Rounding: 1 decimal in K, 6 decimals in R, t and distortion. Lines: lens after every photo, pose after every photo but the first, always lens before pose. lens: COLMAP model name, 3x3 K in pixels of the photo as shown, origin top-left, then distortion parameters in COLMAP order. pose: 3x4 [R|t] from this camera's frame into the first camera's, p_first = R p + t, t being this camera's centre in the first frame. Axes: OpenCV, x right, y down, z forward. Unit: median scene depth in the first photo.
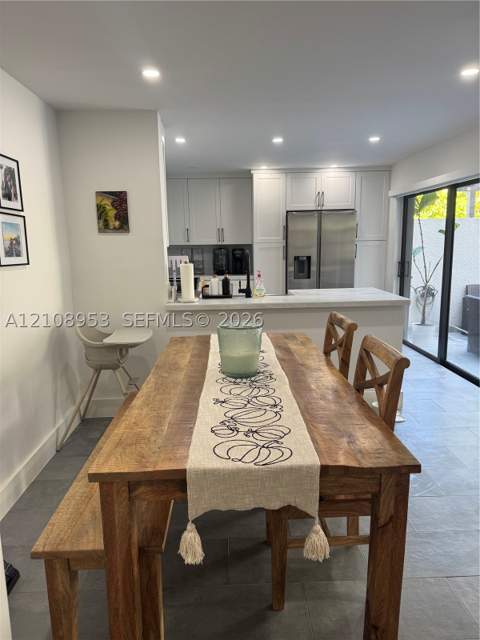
lens RADIAL K [[445.1, 0, 228.2], [0, 445.1, 325.6], [0, 0, 1]] dist [0.028090, -0.001758]
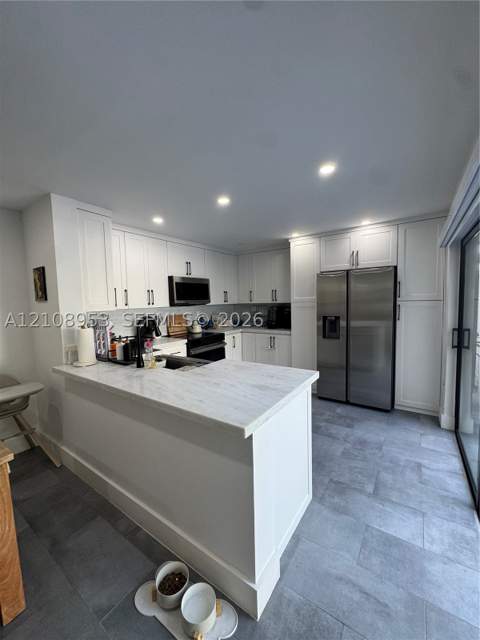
lens RADIAL K [[254.8, 0, 239.4], [0, 254.8, 318.2], [0, 0, 1]] dist [0.001397, 0.000250]
pose [[0.818604, 0.039108, -0.573026, 0.330677], [-0.093900, 0.993368, -0.066346, -0.096391], [0.566631, 0.108119, 0.816847, 0.430738]]
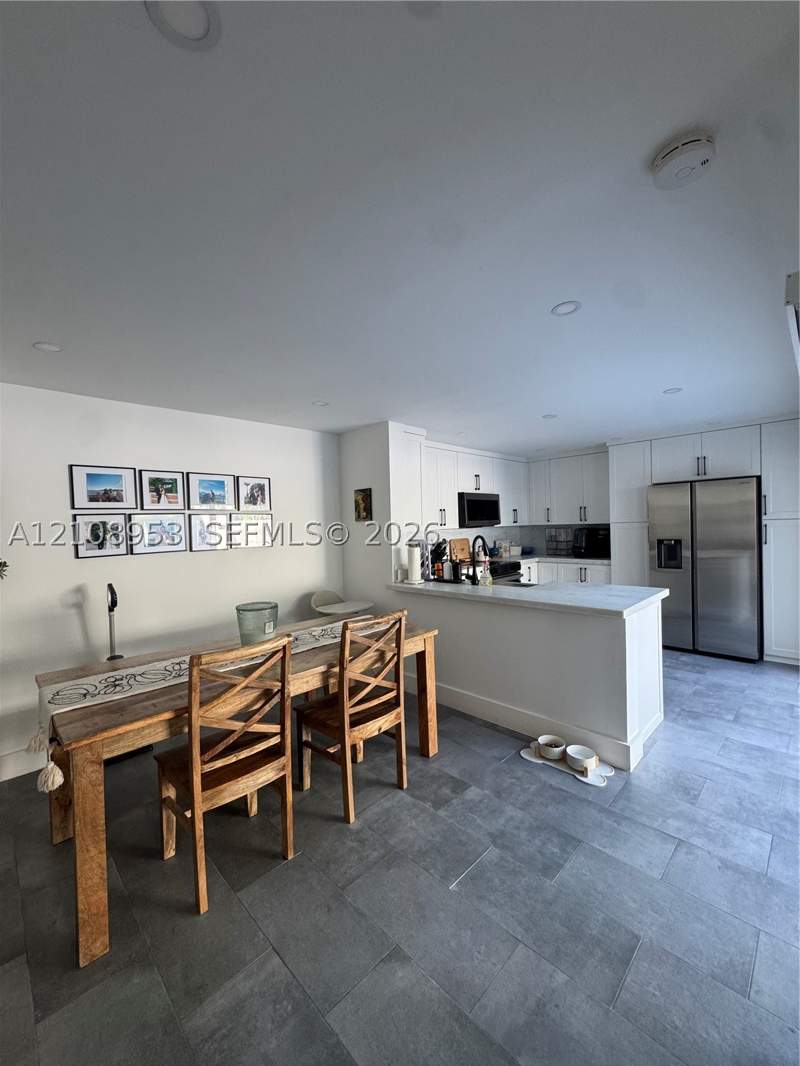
lens RADIAL K [[424.4, 0, 402.2], [0, 424.4, 532.3], [0, 0, 1]] dist [0.001397, 0.000250]
pose [[0.704792, 0.011150, -0.709327, 0.371235], [-0.112216, 0.989040, -0.095952, -0.045235], [0.700483, 0.147223, 0.698318, 0.153302]]
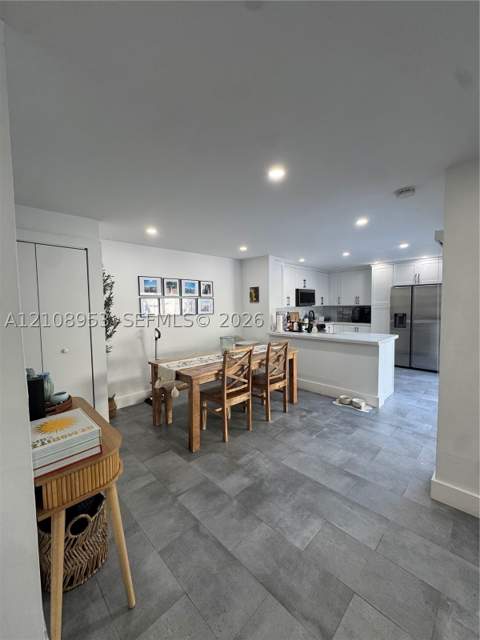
lens RADIAL K [[254.8, 0, 242.7], [0, 254.8, 319.9], [0, 0, 1]] dist [0.001397, 0.000250]
pose [[0.705949, 0.051726, -0.706371, 0.422720], [-0.126866, 0.990434, -0.054263, -0.013038], [0.696807, 0.127921, 0.705759, -0.036877]]
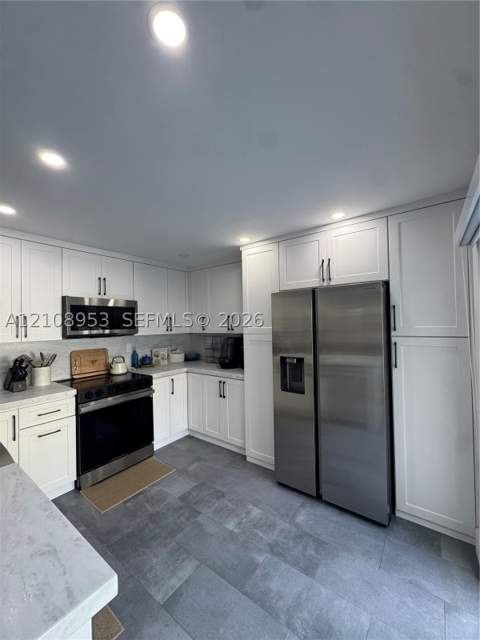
lens RADIAL K [[254.8, 0, 238.7], [0, 254.8, 319.9], [0, 0, 1]] dist [0.001397, 0.000250]
pose [[0.797972, -0.004995, -0.602674, 0.334709], [-0.105392, 0.983402, -0.147696, -0.149140], [0.593408, 0.181374, 0.784200, 0.666110]]
